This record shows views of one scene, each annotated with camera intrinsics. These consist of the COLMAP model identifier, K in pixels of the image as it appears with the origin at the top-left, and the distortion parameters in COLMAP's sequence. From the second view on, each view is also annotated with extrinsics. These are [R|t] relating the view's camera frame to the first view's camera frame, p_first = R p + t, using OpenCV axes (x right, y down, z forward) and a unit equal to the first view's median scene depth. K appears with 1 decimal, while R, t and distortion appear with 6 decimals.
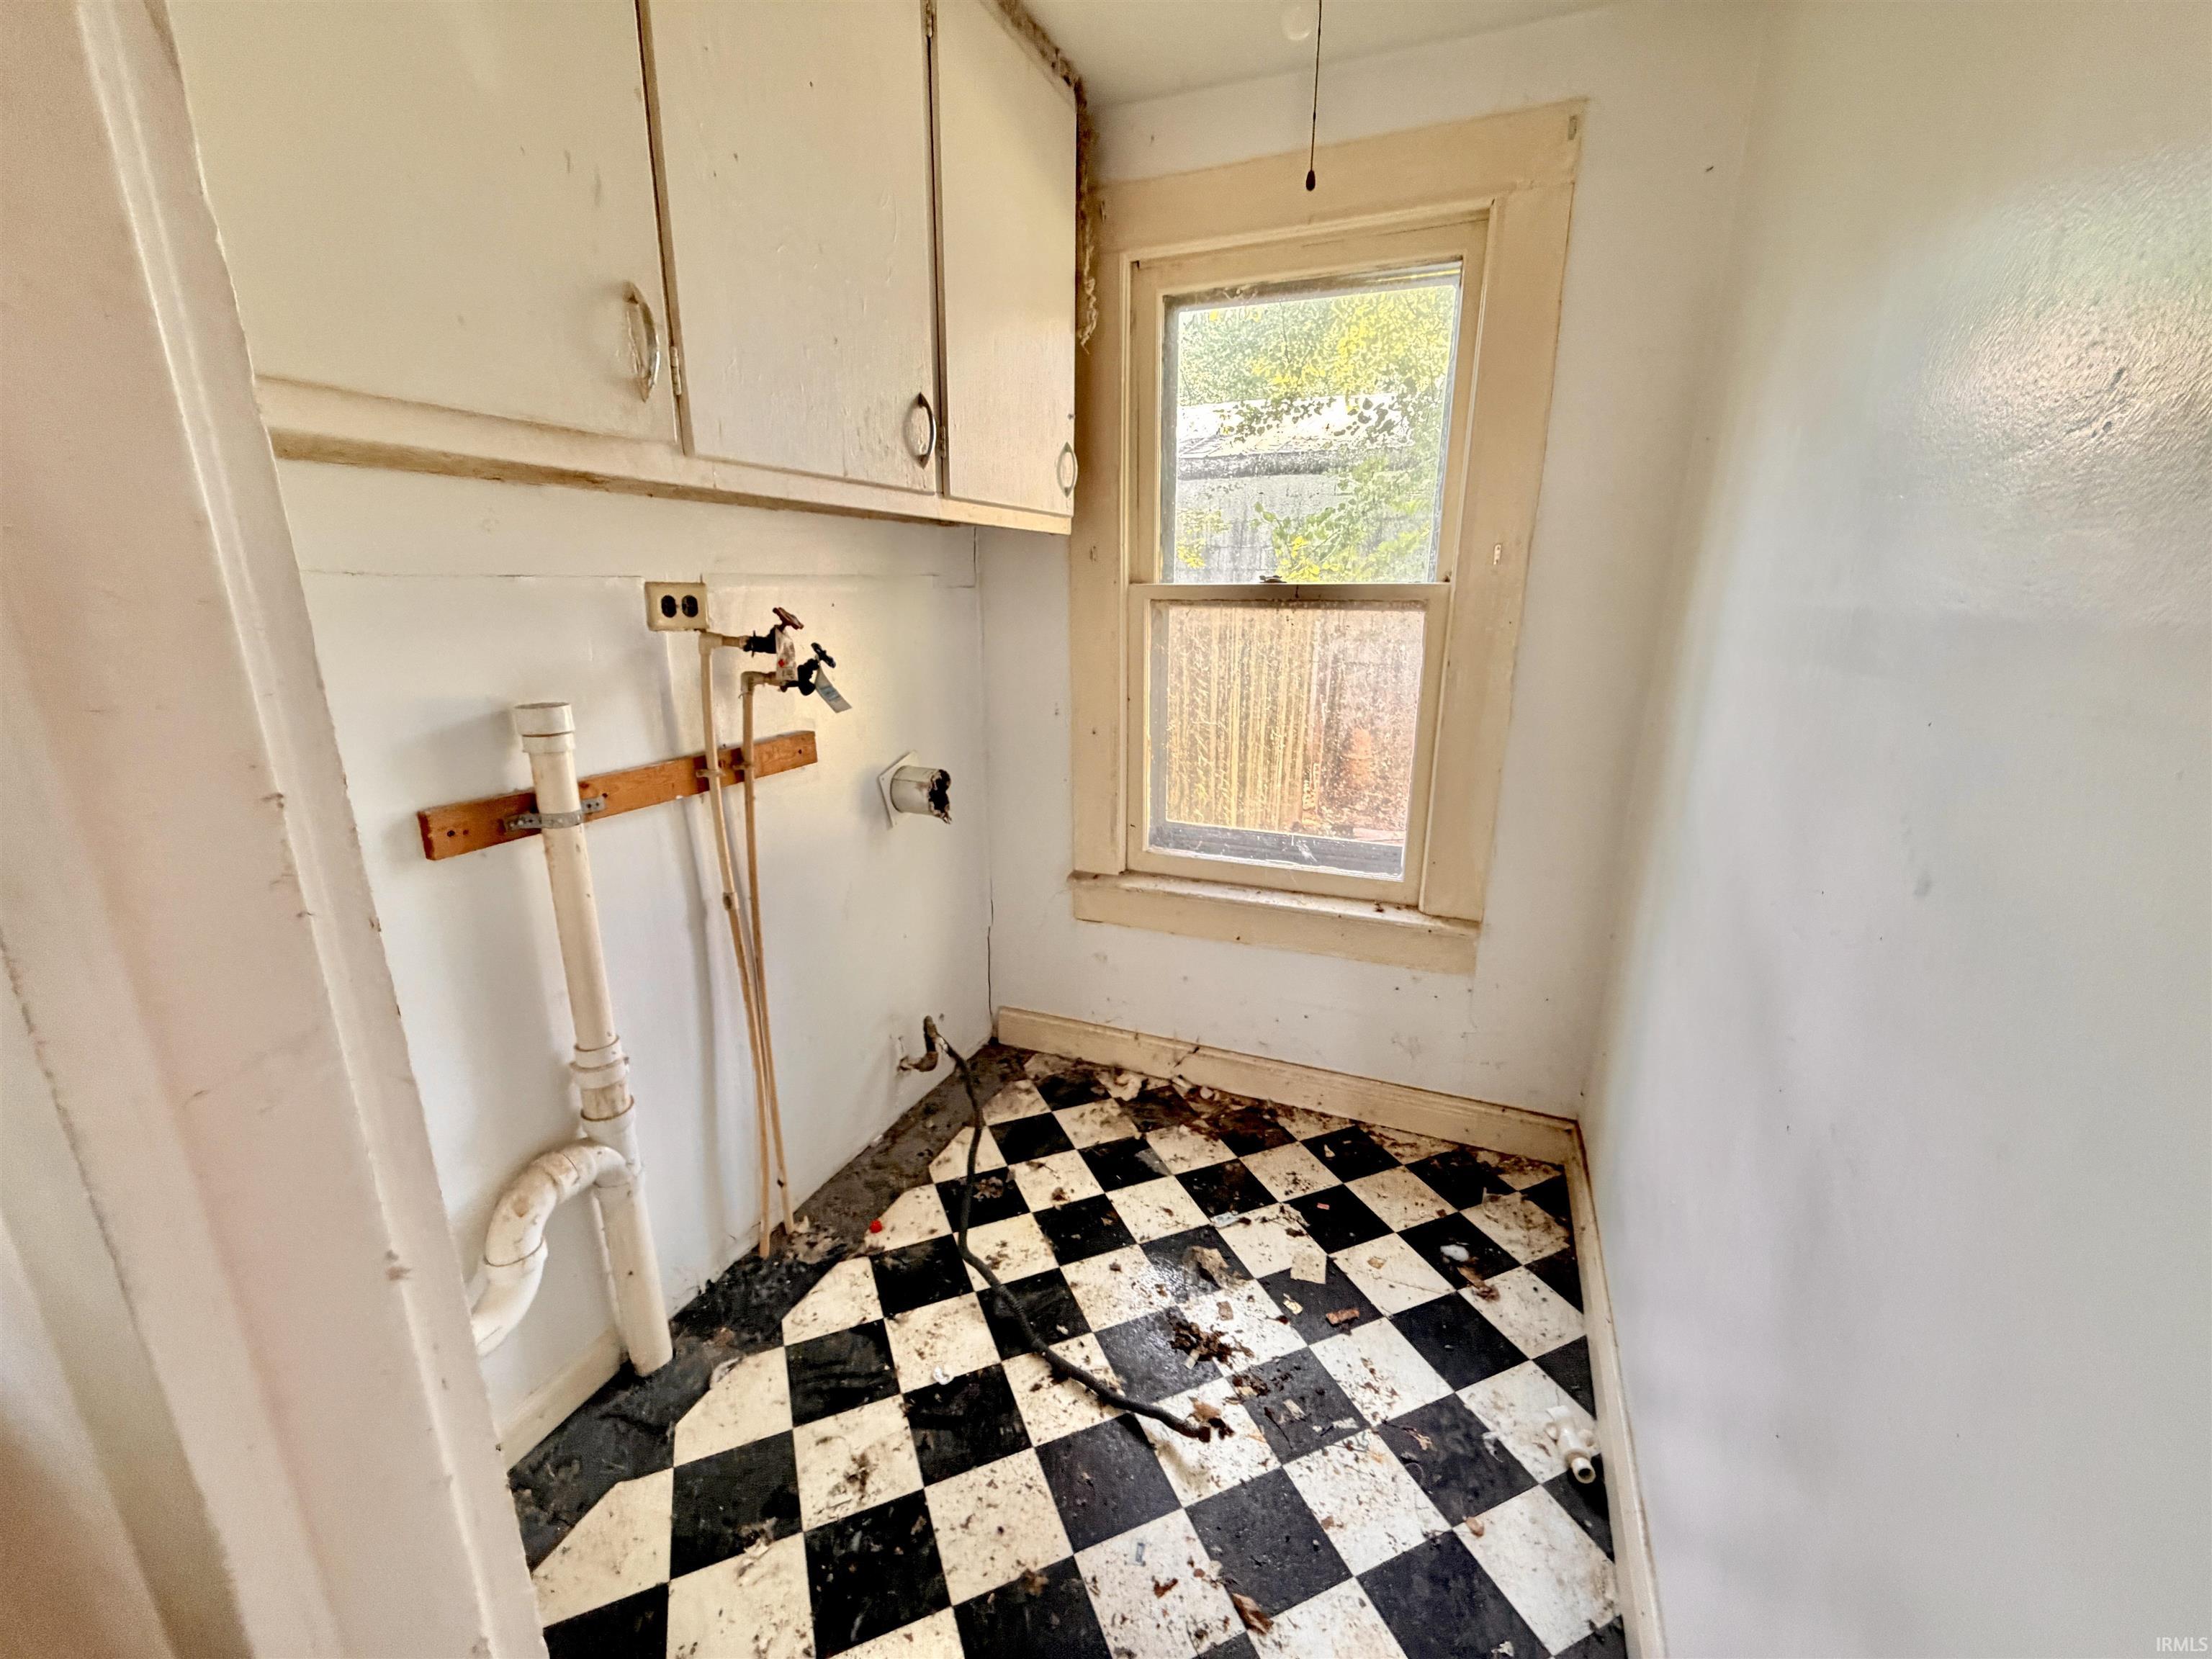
lens RADIAL K [[881.5, 0, 1095.6], [0, 881.5, 827.1], [0, 0, 1]] dist [-0.000292, 0.000022]
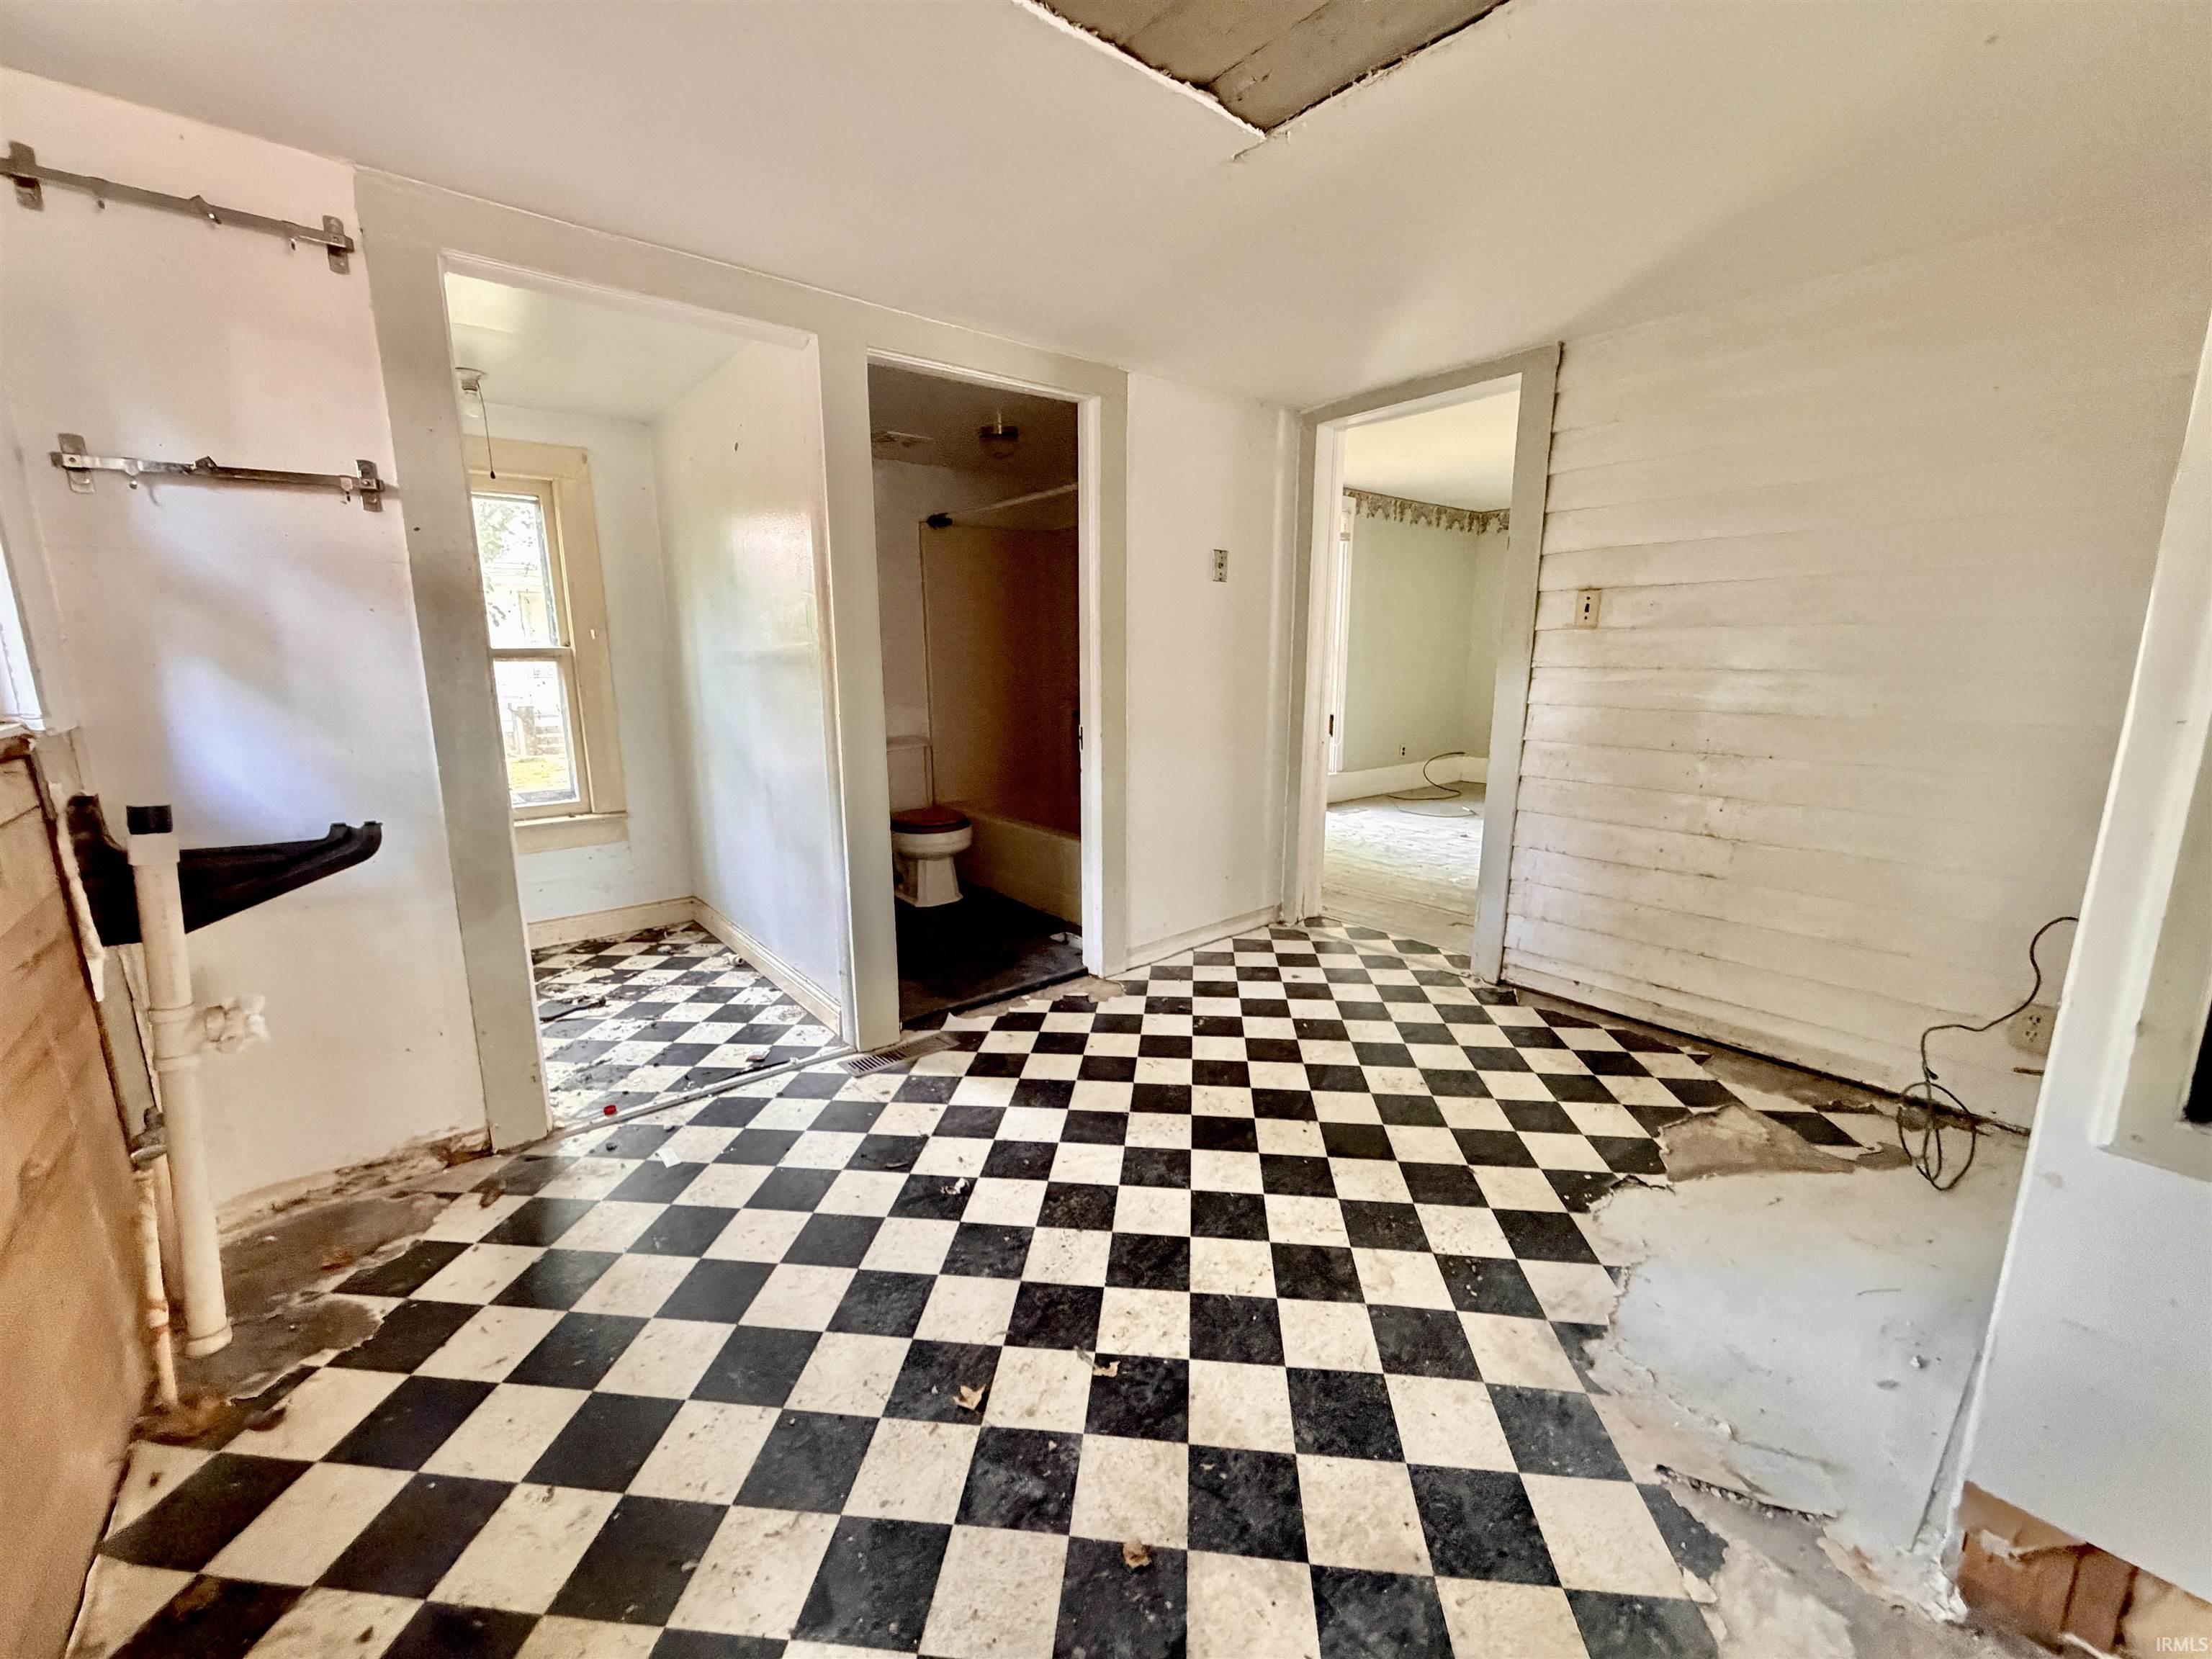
lens RADIAL K [[881.5, 0, 1100.8], [0, 881.5, 824.8], [0, 0, 1]] dist [-0.000292, 0.000022]
pose [[0.471604, -0.175486, 0.864173, -0.805061], [0.242007, 0.968127, 0.064526, 0.270705], [-0.847952, 0.178705, 0.499041, -0.932782]]
